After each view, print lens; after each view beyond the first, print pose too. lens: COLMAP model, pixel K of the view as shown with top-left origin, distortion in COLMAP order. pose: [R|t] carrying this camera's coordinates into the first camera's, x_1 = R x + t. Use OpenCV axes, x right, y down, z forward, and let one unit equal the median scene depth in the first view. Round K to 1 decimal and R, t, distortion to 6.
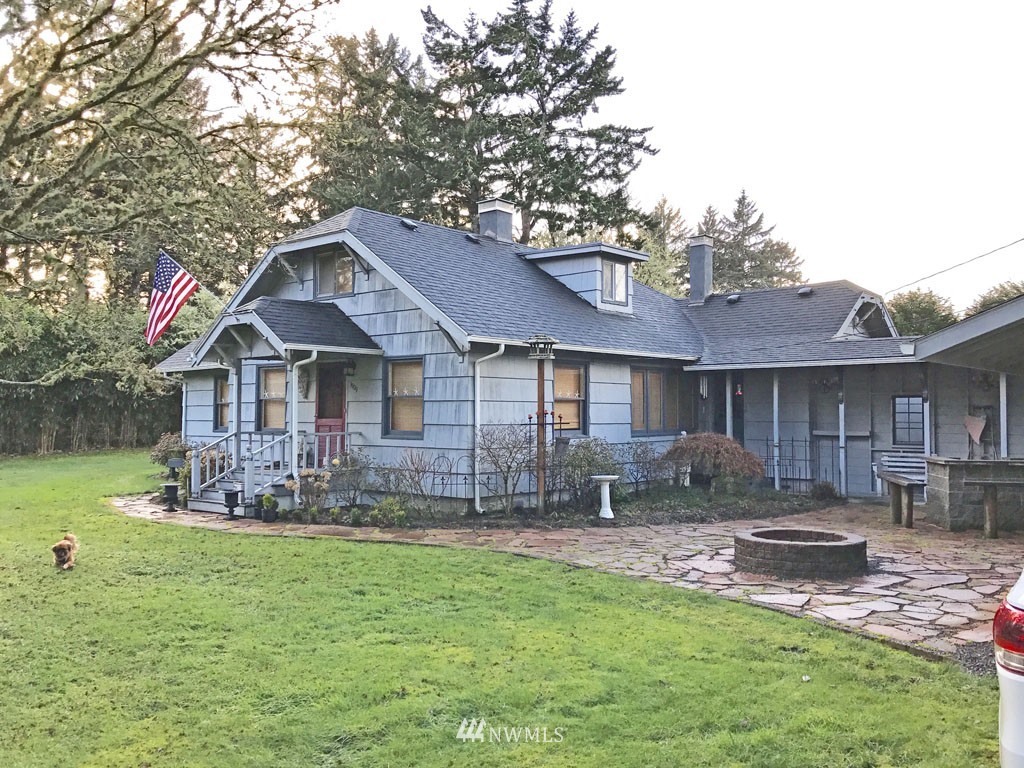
lens RADIAL K [[830.2, 0, 512.0], [0, 830.2, 384.0], [0, 0, 1]] dist [0.009080, -0.012143]
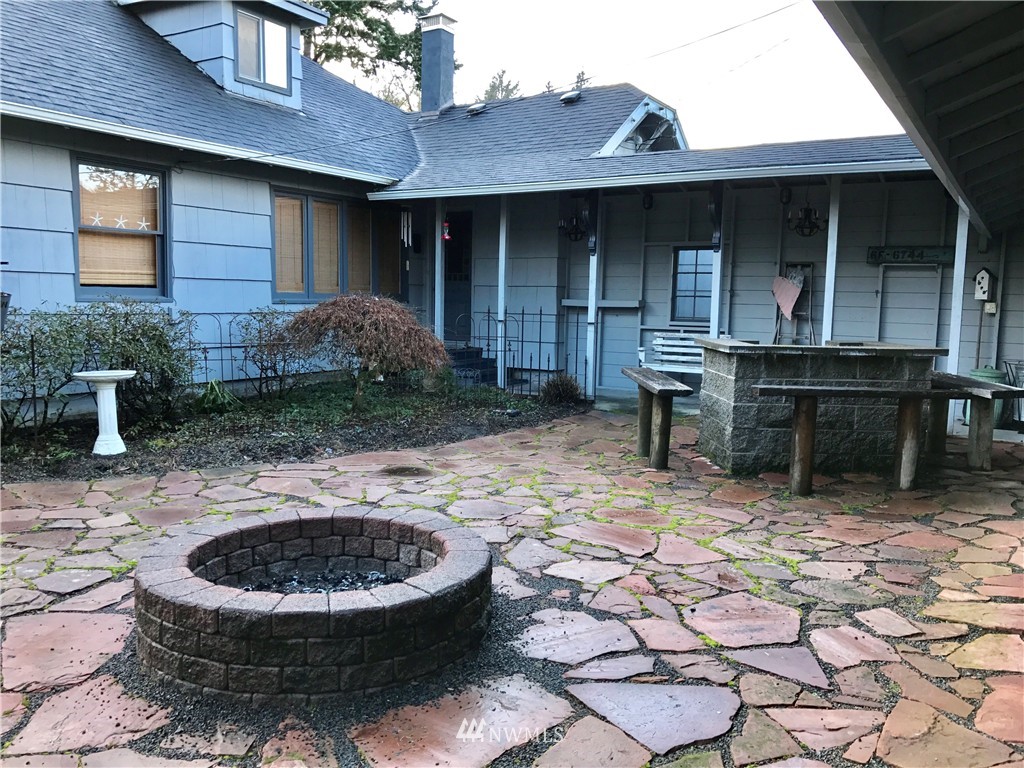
lens RADIAL K [[830.2, 0, 512.0], [0, 830.2, 384.0], [0, 0, 1]] dist [0.009080, -0.012143]
pose [[0.981725, -0.001693, 0.190299, 0.213427], [-0.025335, 0.989897, 0.139506, 0.034605], [-0.188613, -0.141777, 0.971764, 0.383126]]
